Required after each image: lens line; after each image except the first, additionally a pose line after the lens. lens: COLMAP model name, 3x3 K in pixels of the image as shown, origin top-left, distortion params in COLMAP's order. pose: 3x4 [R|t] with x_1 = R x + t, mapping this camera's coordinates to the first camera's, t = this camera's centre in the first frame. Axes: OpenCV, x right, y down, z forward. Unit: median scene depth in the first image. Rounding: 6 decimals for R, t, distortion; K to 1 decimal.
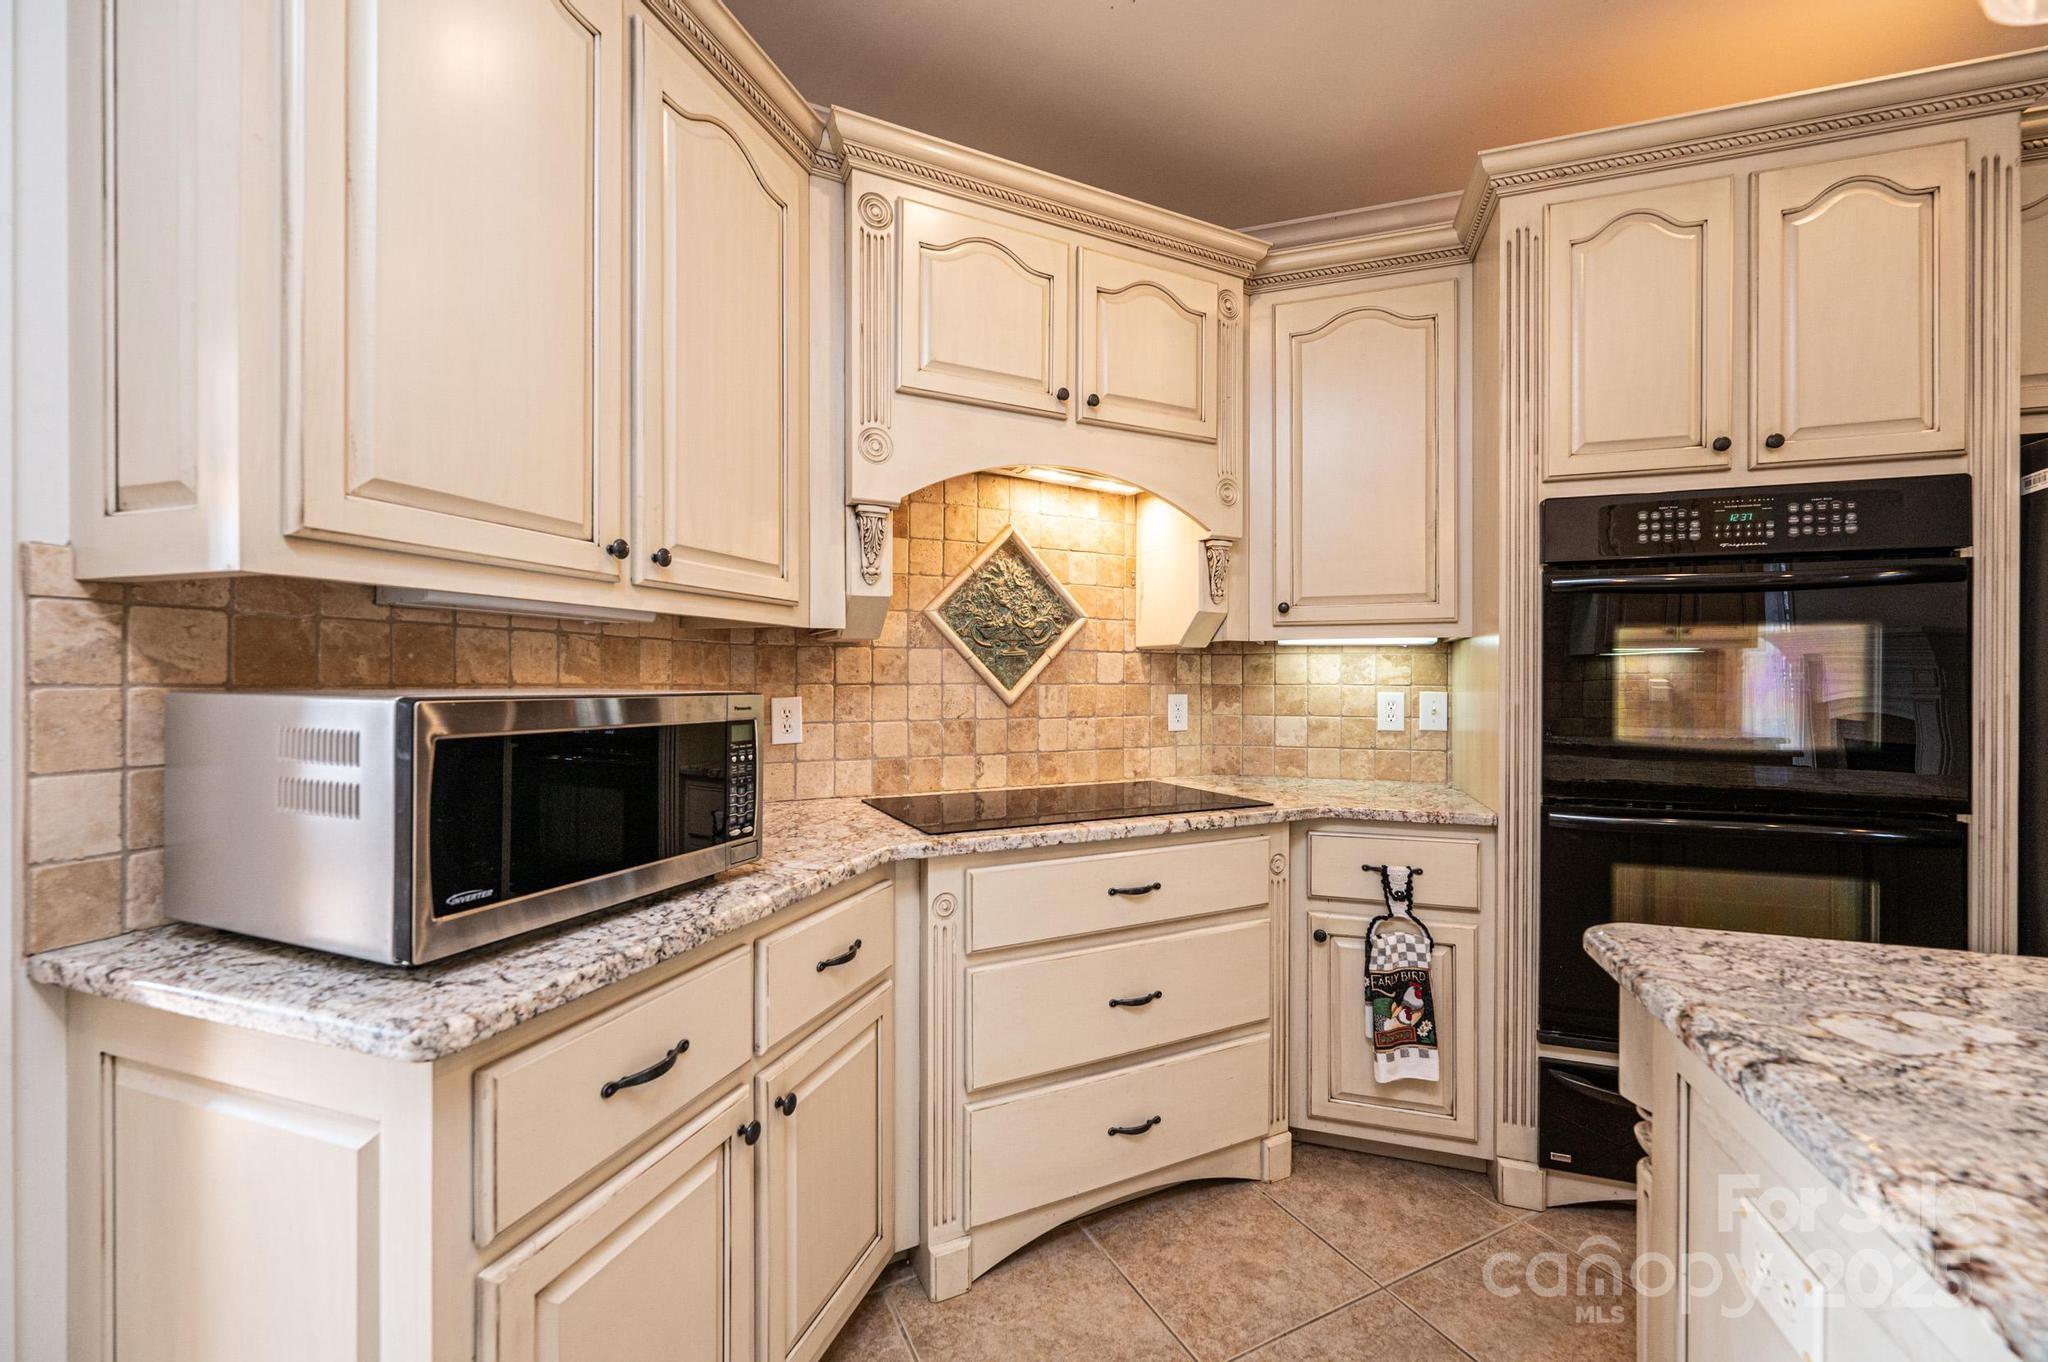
lens RADIAL K [[812.4, 0, 1018.6], [0, 812.4, 678.6], [0, 0, 1]] dist [-0.002044, 0.000416]
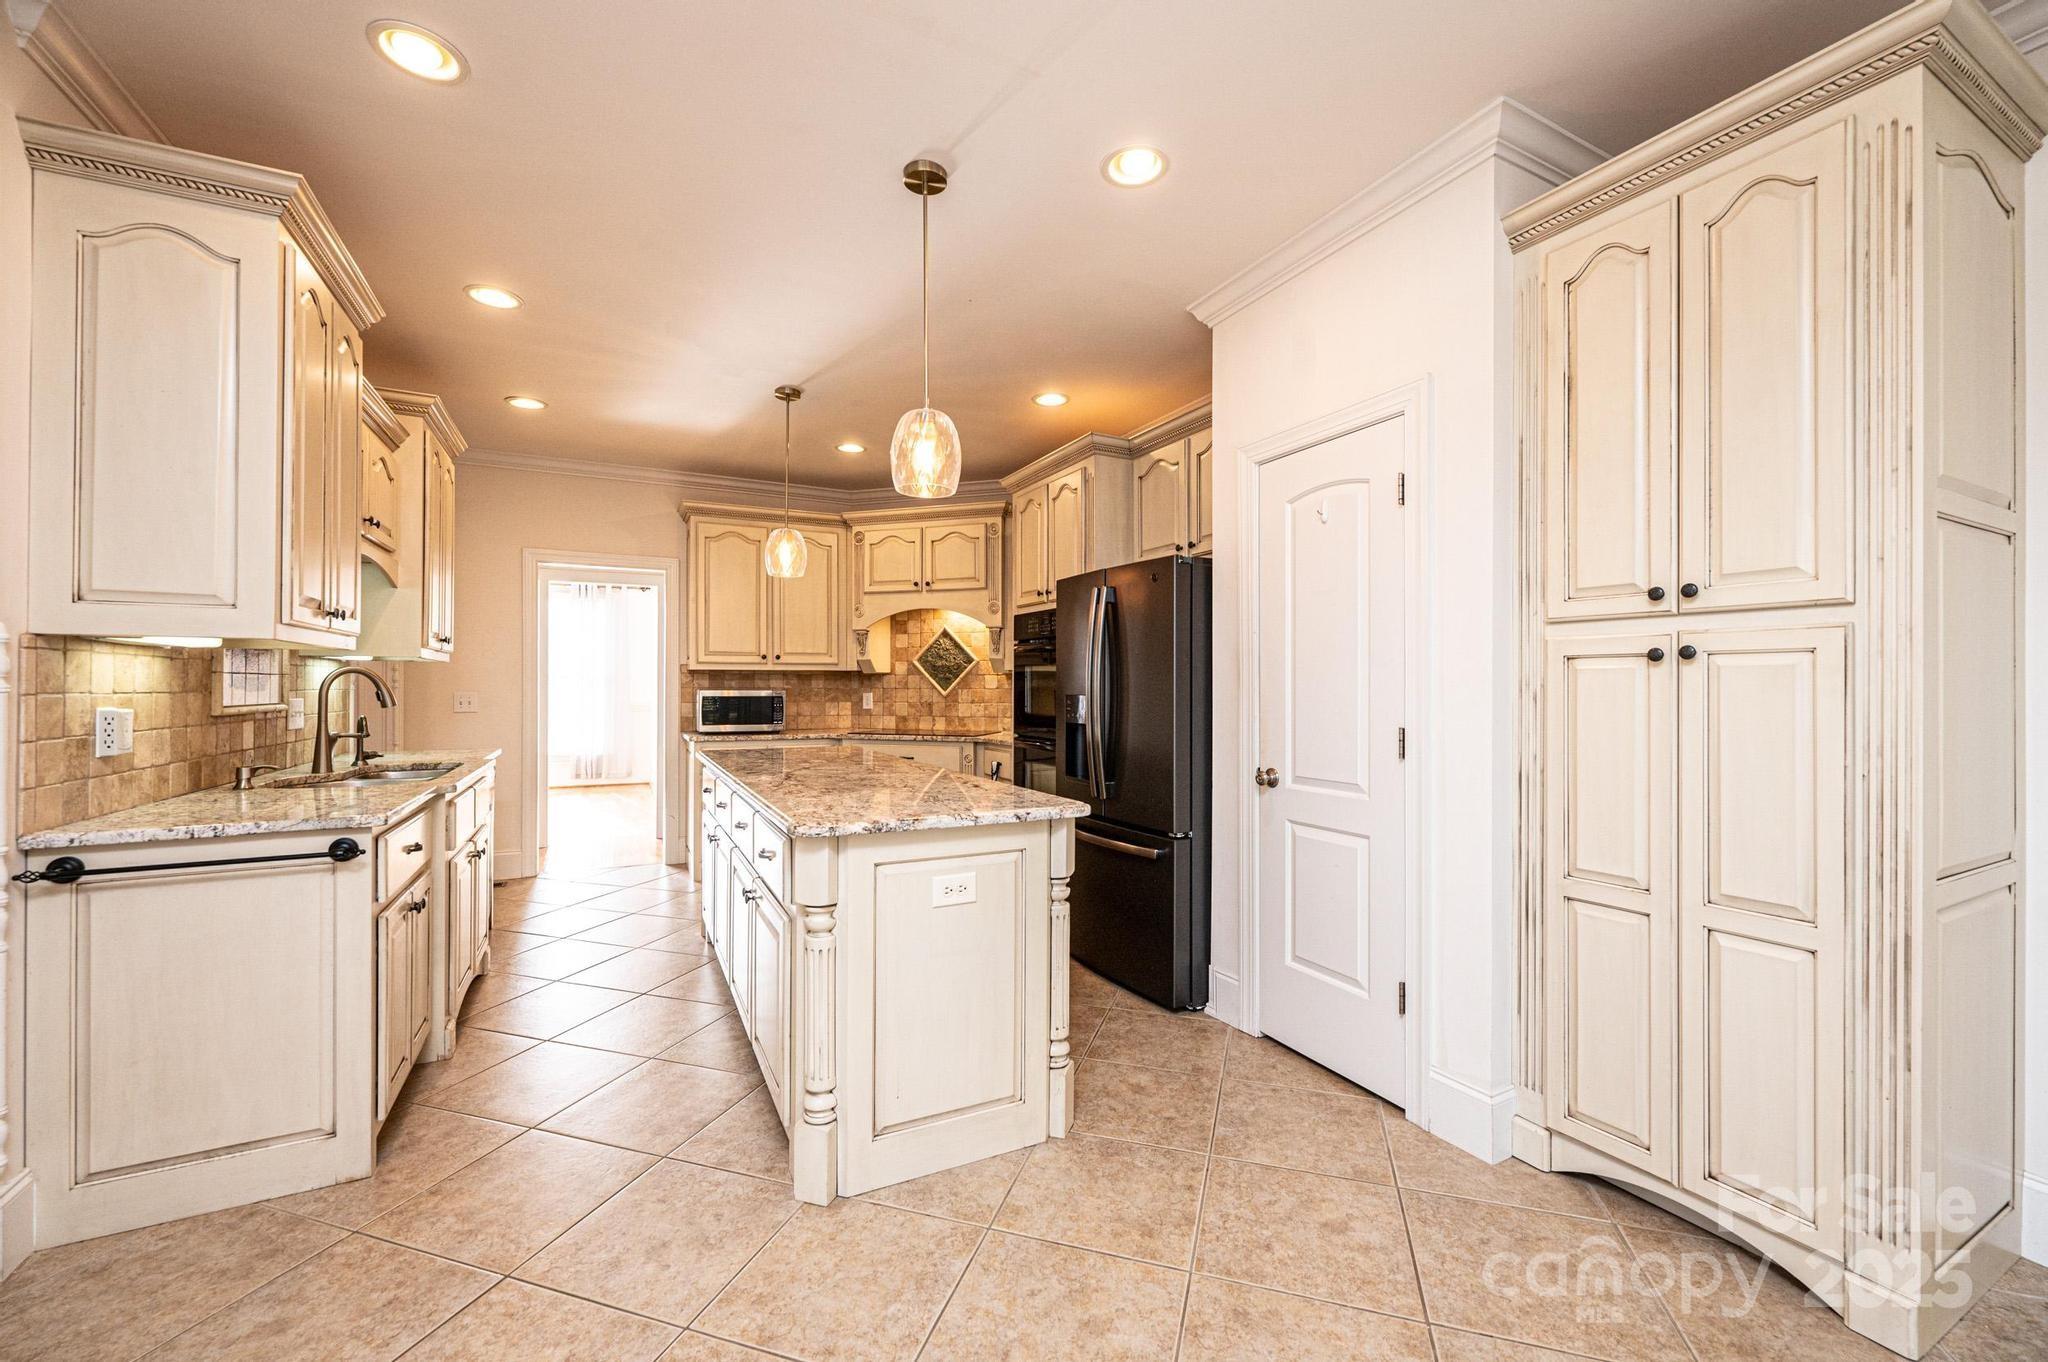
lens RADIAL K [[812.4, 0, 1022.5], [0, 812.4, 679.9], [0, 0, 1]] dist [-0.002044, 0.000416]
pose [[0.712920, -0.005227, -0.701226, 2.107481], [0.000070, 0.999973, -0.007383, -0.001888], [0.701245, 0.005215, 0.712901, -0.672590]]
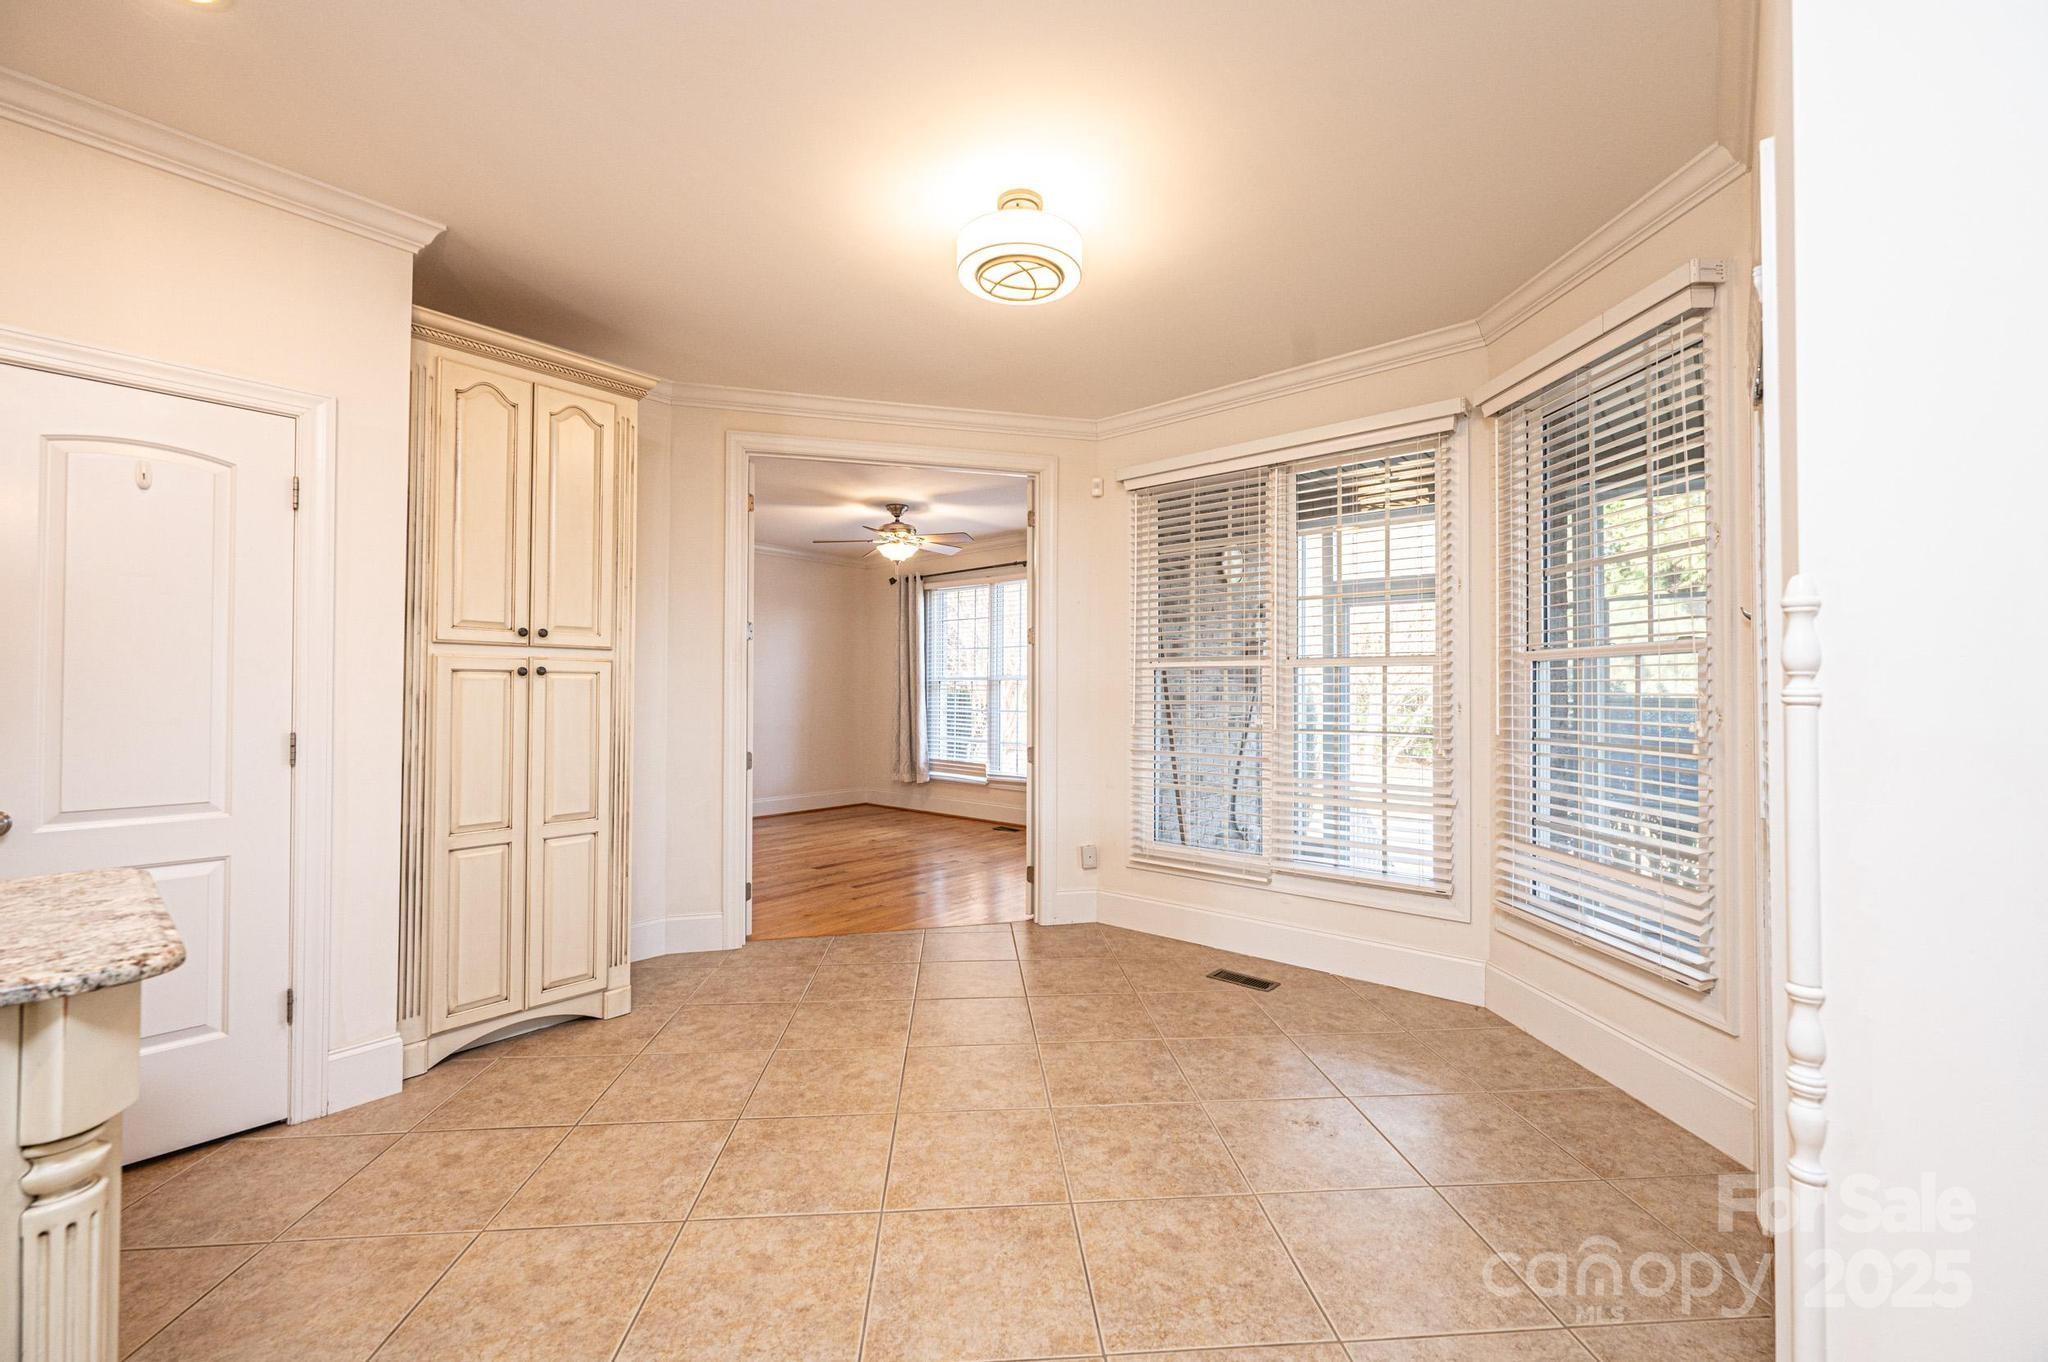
lens RADIAL K [[812.4, 0, 1020.1], [0, 812.4, 681.8], [0, 0, 1]] dist [-0.002044, 0.000416]
pose [[0.381323, 0.013516, 0.924343, 1.076517], [-0.002219, 0.999904, -0.013706, -0.001479], [-0.924439, 0.003175, 0.381317, -0.847611]]
